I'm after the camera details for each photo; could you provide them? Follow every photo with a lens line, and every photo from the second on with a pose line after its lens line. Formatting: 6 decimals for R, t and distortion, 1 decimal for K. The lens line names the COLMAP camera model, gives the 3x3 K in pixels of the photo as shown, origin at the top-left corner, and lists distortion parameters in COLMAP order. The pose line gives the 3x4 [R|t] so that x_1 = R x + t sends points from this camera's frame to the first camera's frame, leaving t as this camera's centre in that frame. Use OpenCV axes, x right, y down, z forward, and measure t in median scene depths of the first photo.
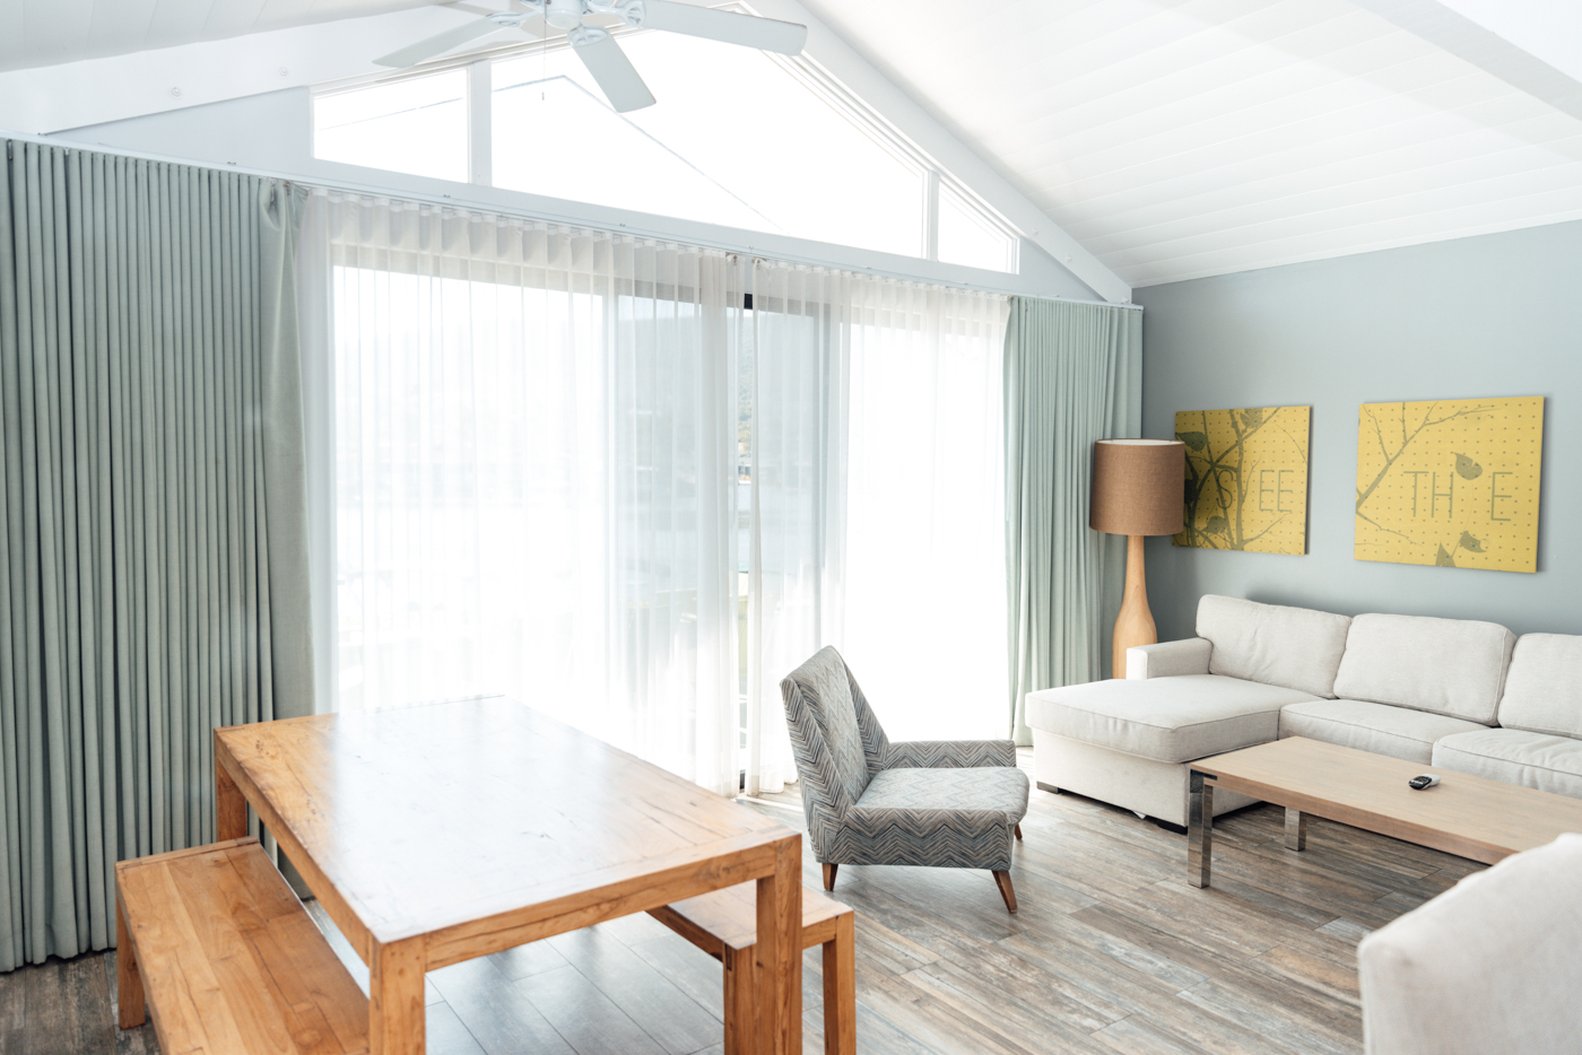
lens RADIAL K [[1028.1, 0, 791.1], [0, 1028.1, 518.2], [0, 0, 1]] dist [0.000885, 0.000502]
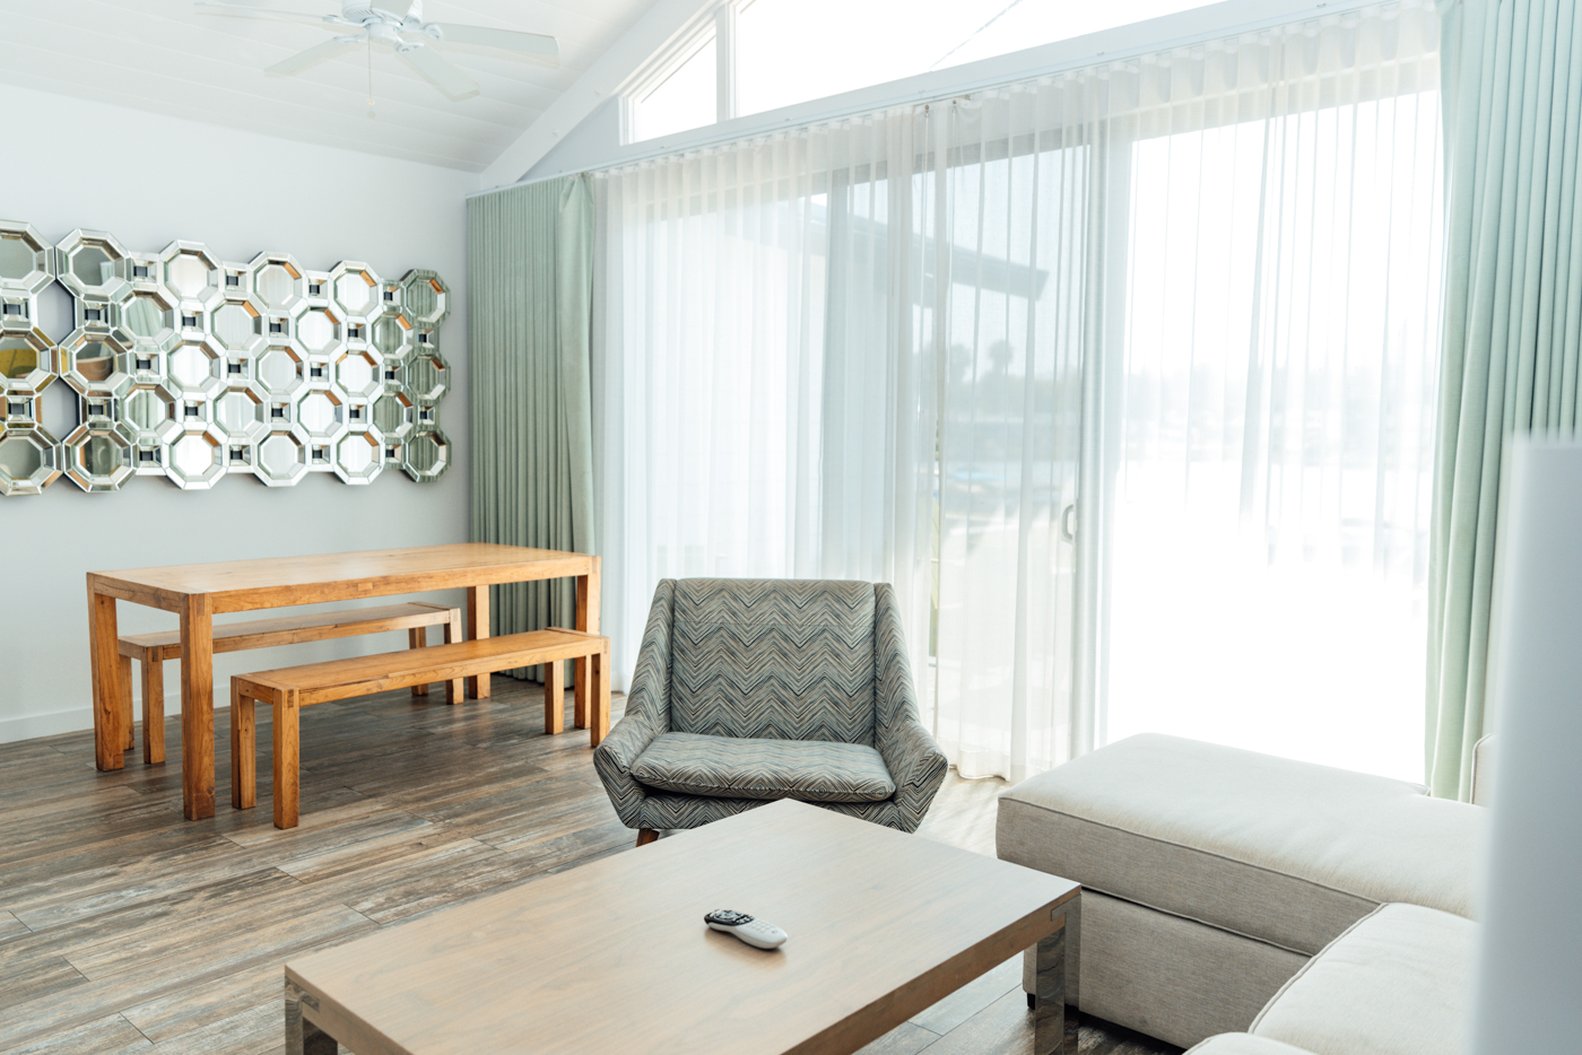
lens RADIAL K [[1186.5, 0, 728.1], [0, 1186.5, 534.3], [0, 0, 1]] dist [0.007315, 0.003648]
pose [[0.189918, 0.078442, -0.978661, 1.254770], [-0.051984, 0.996208, 0.069760, 0.040520], [0.980423, 0.037626, 0.193276, 0.972800]]
